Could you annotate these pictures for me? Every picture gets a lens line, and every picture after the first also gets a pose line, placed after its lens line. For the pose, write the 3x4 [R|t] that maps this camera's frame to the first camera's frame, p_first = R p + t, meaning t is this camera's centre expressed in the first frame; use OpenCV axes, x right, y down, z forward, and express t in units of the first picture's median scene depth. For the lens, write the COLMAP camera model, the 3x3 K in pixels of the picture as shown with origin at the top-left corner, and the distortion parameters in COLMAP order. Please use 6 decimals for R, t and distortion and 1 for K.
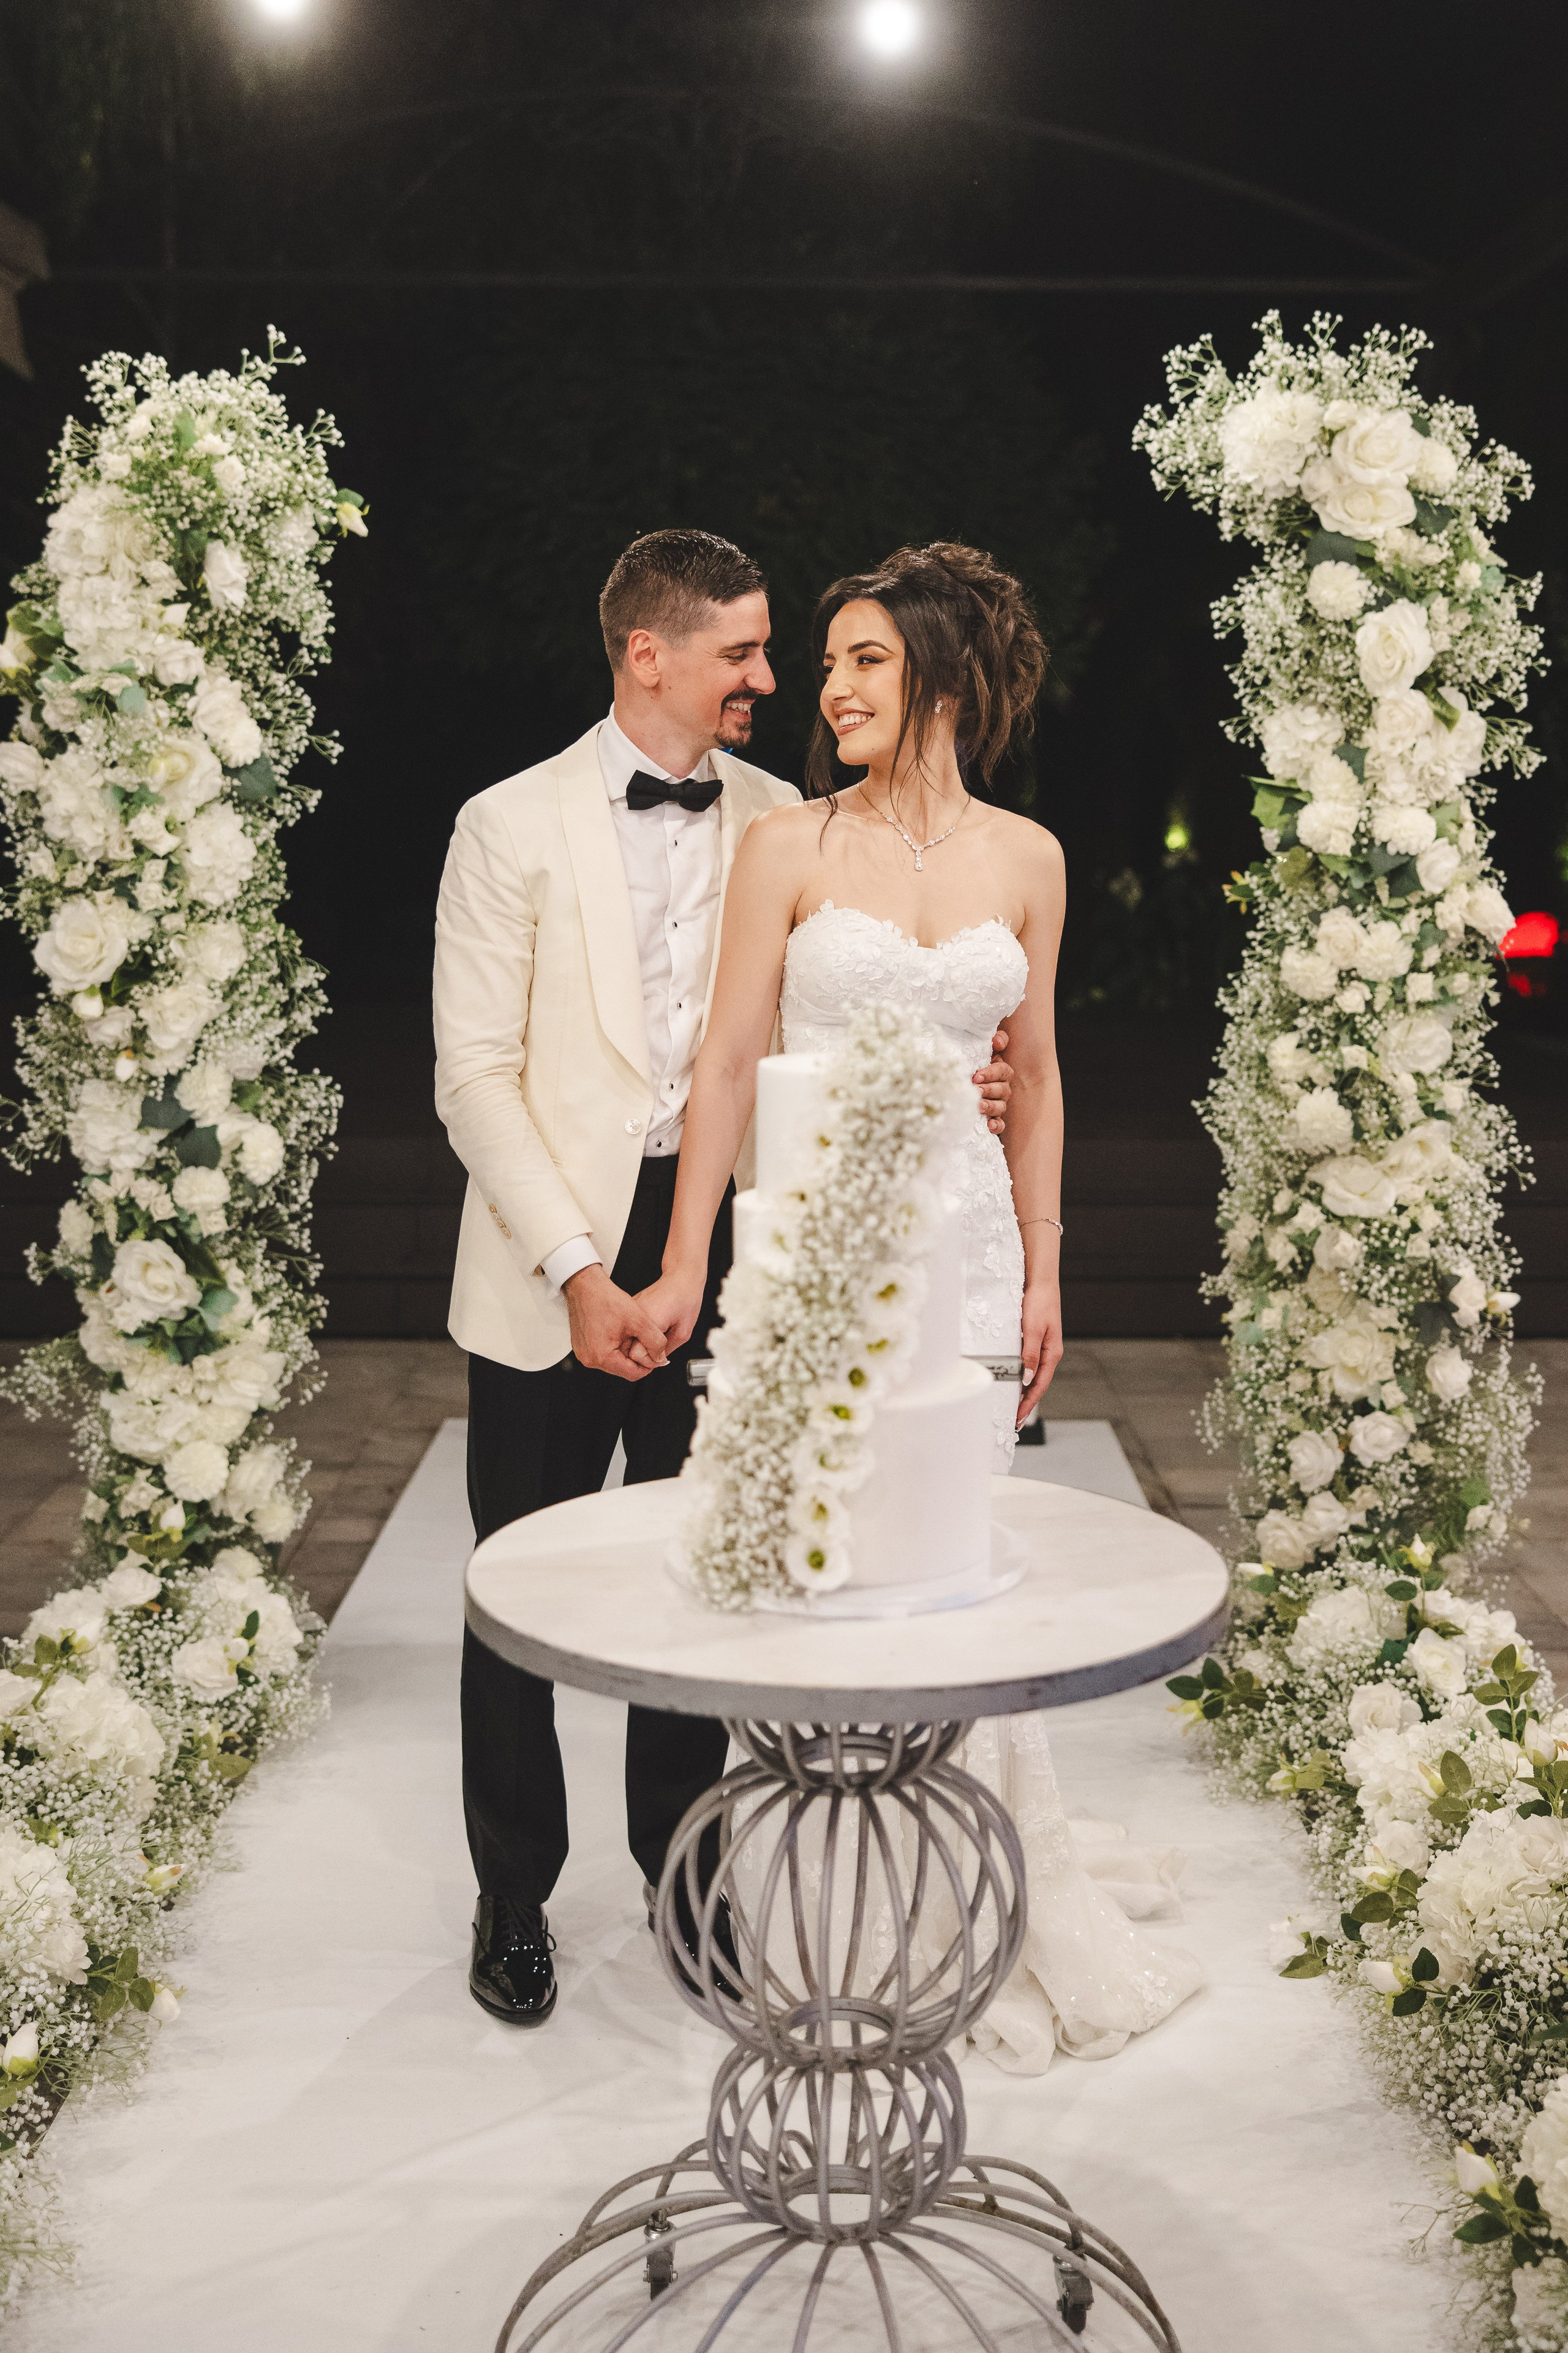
lens RADIAL K [[2865.3, 0, 811.9], [0, 2865.3, 1121.2], [0, 0, 1]] dist [-0.001483, 0.000000]
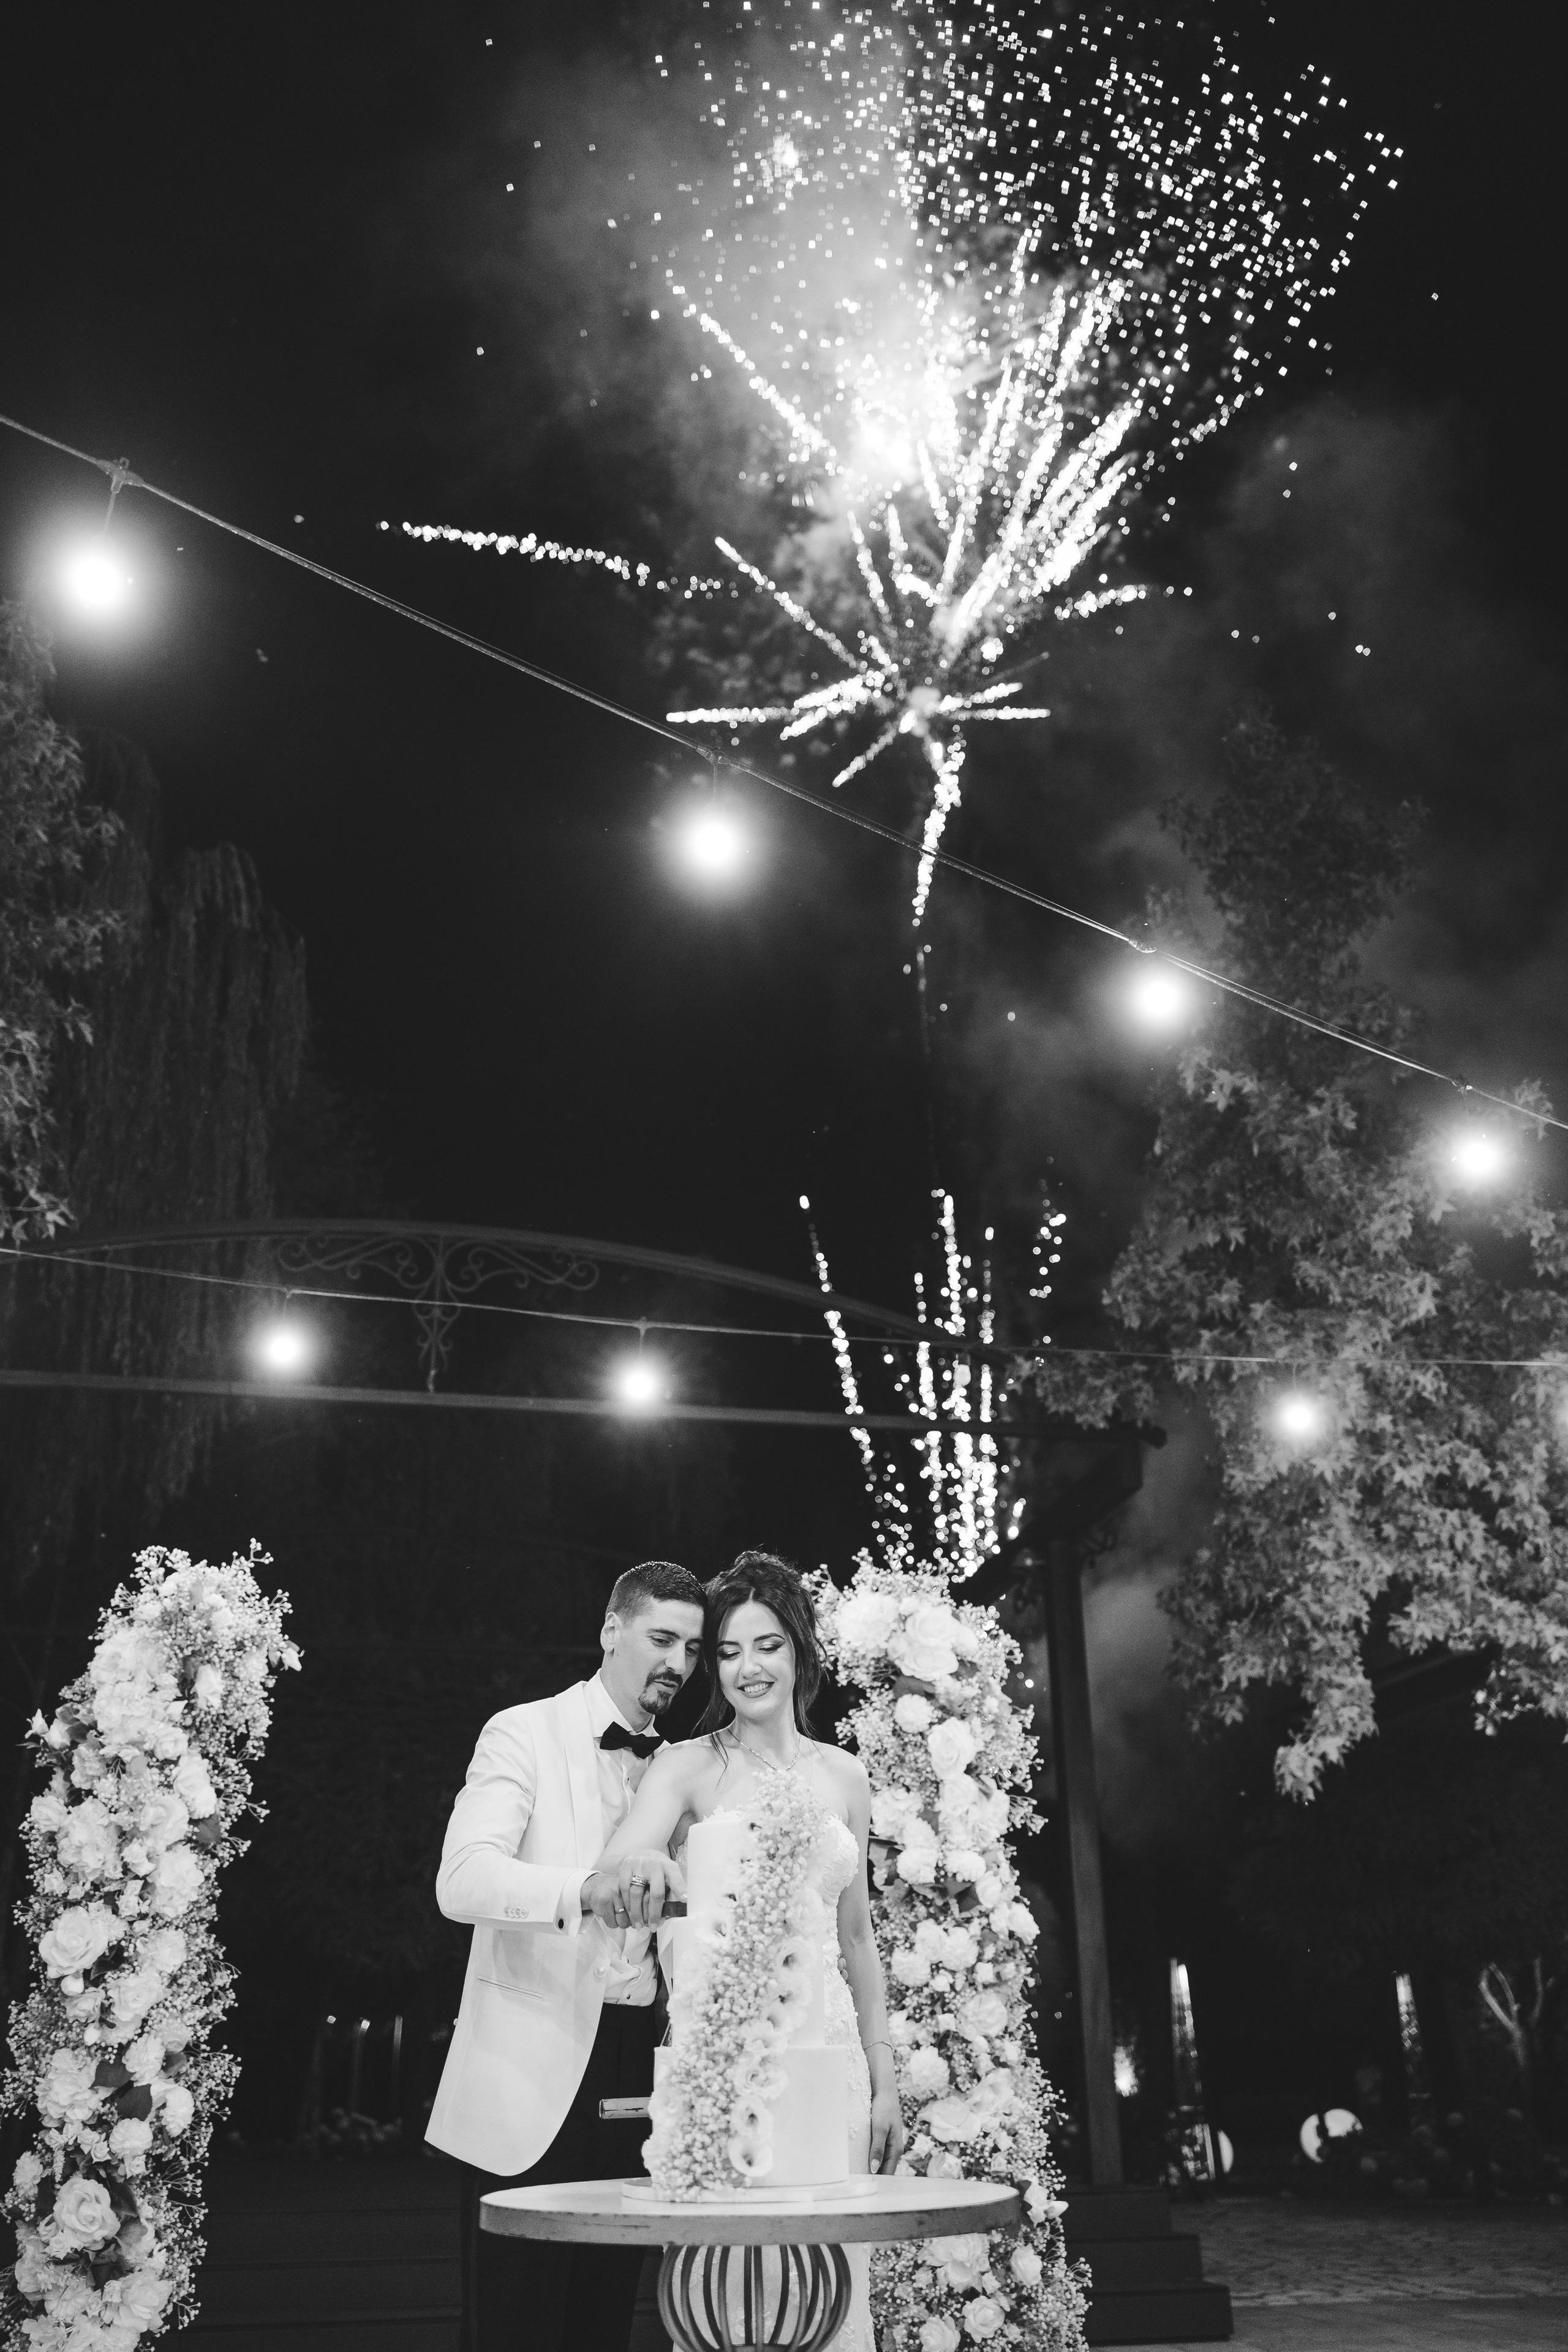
lens RADIAL K [[1852.0, 0, 782.1], [0, 1852.0, 1189.0], [0, 0, 1]] dist [-0.072151, 0.074408]
pose [[0.984308, 0.060879, 0.165627, -0.079302], [0.036256, 0.848807, -0.527459, 0.108346], [-0.172696, 0.525187, 0.833280, -0.010442]]
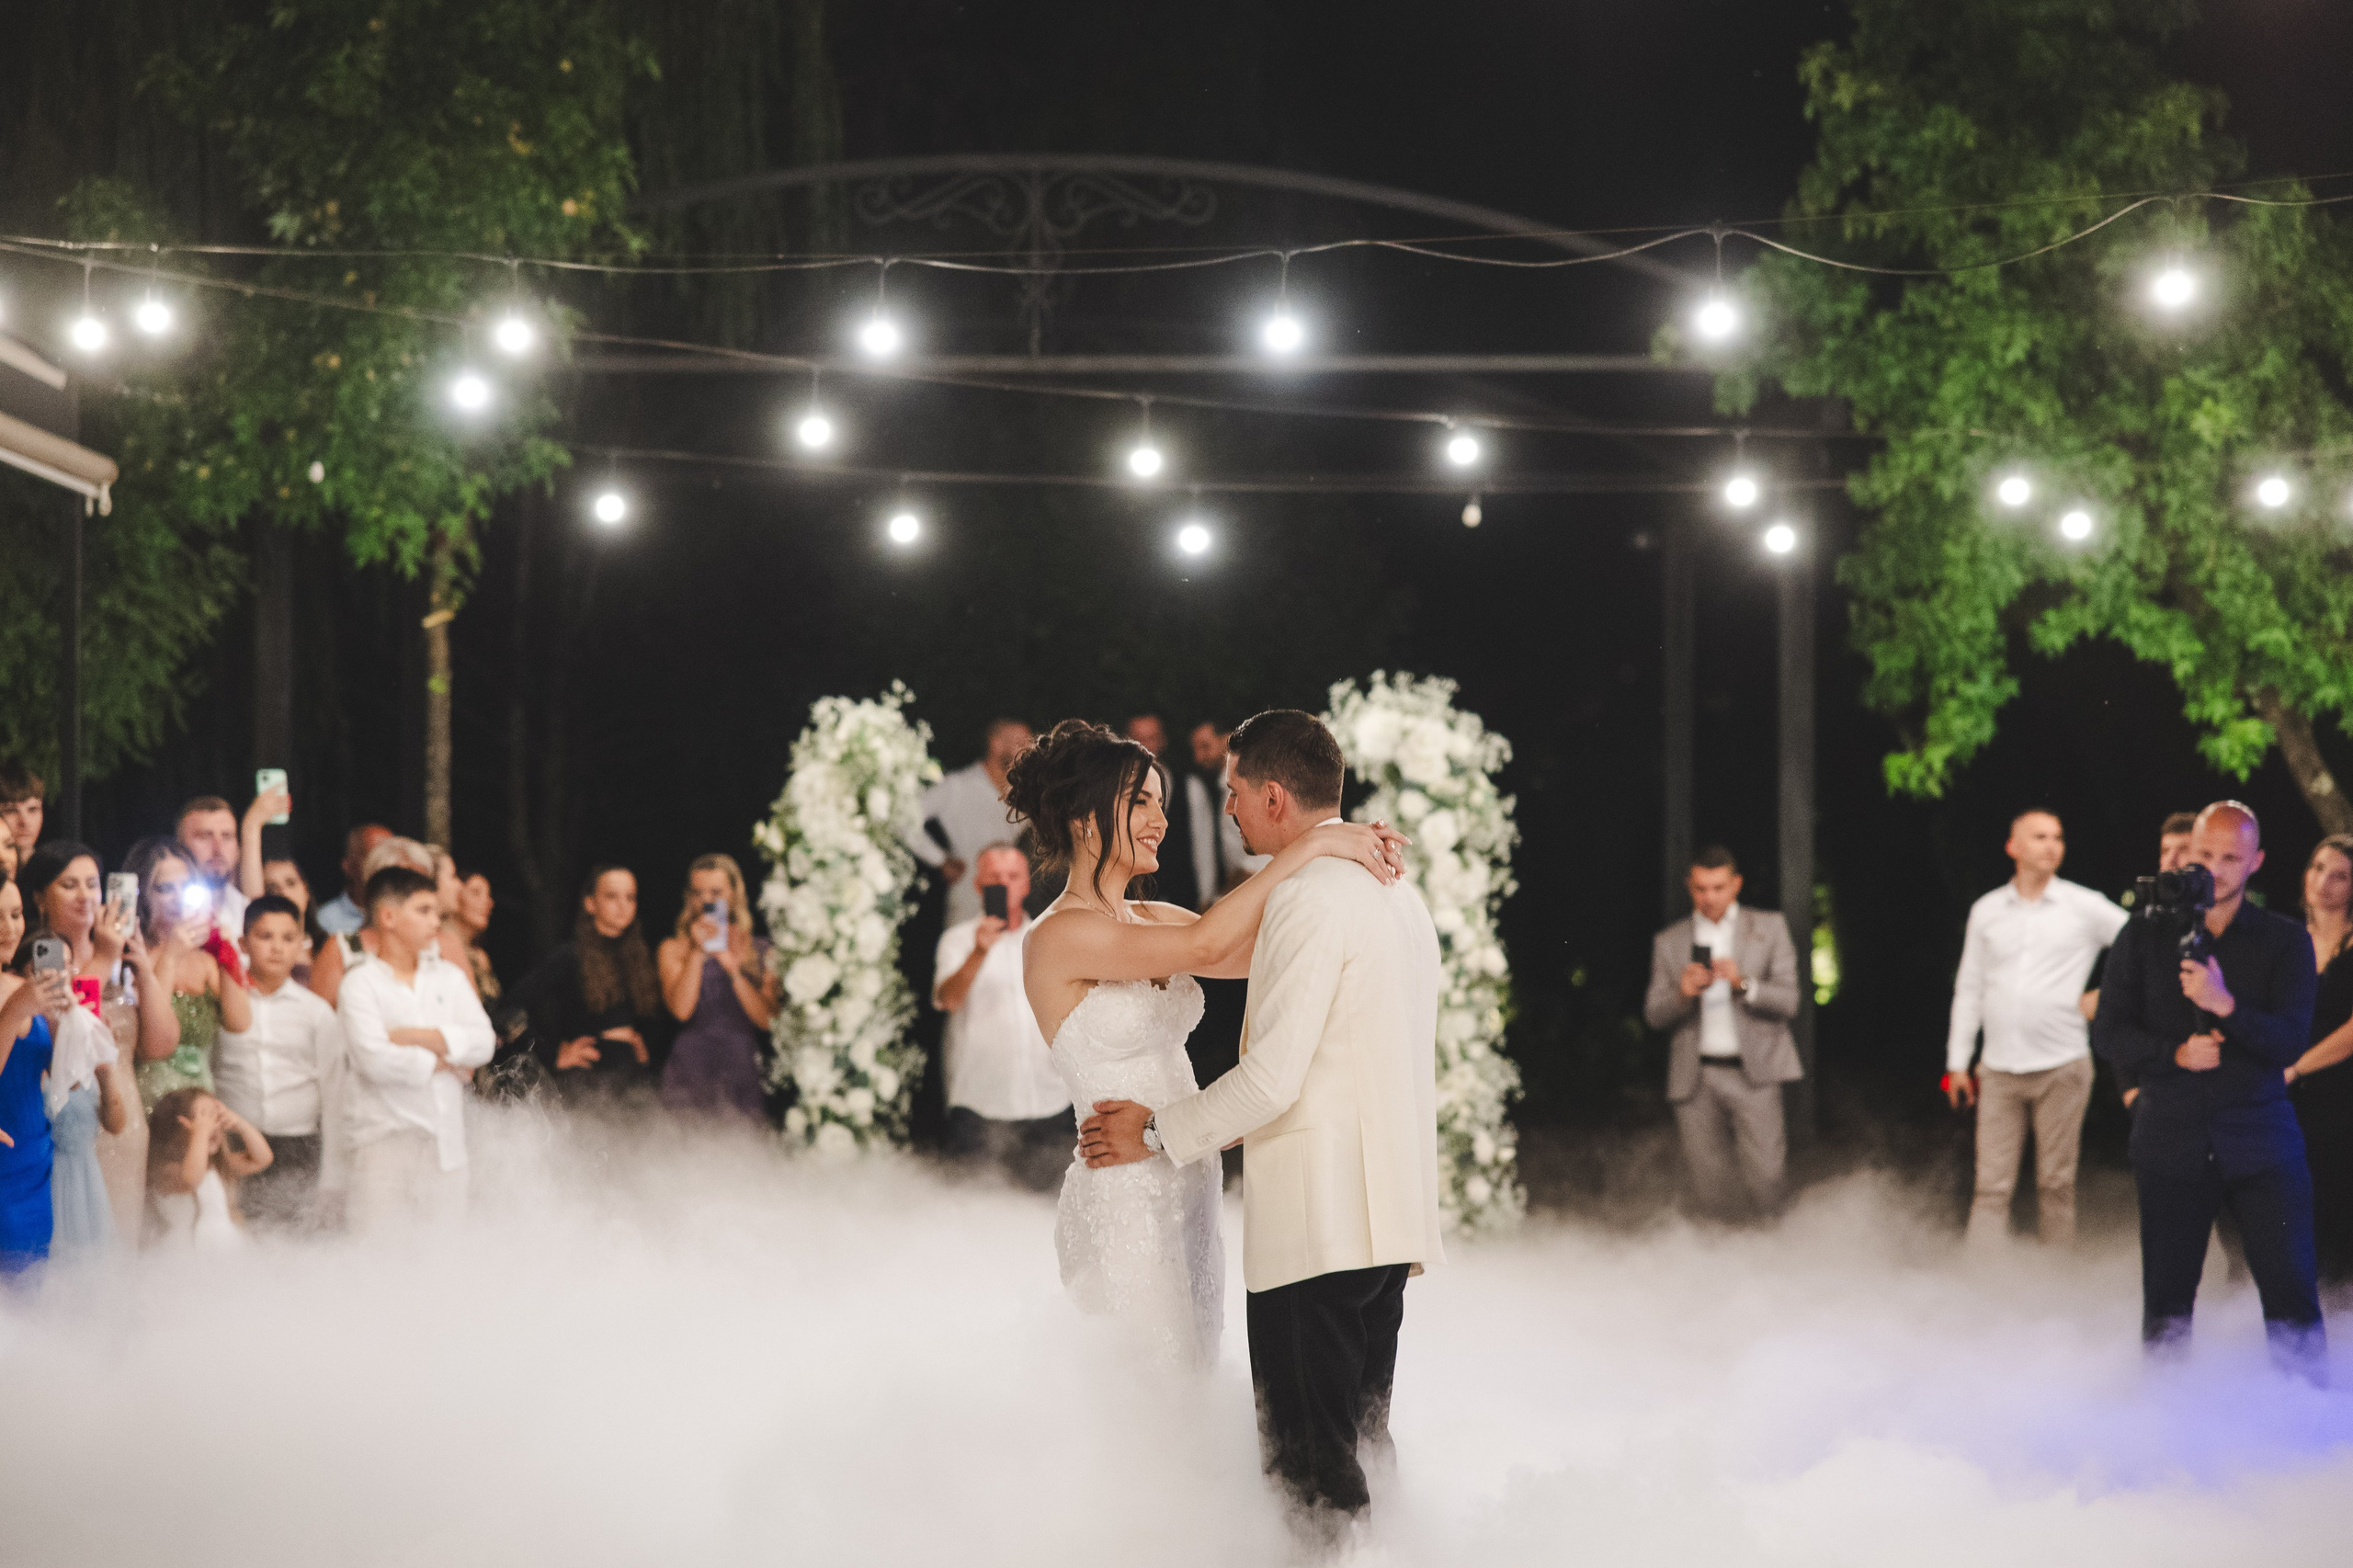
lens RADIAL K [[4528.2, 0, 1214.4], [0, 4528.2, 706.7], [0, 0, 1]] dist [0.022709, 0.000000]
pose [[0.999940, -0.006129, 0.009060, 0.010891], [0.007441, 0.988258, -0.152612, 0.239132], [-0.008018, 0.152670, 0.988245, -2.213600]]
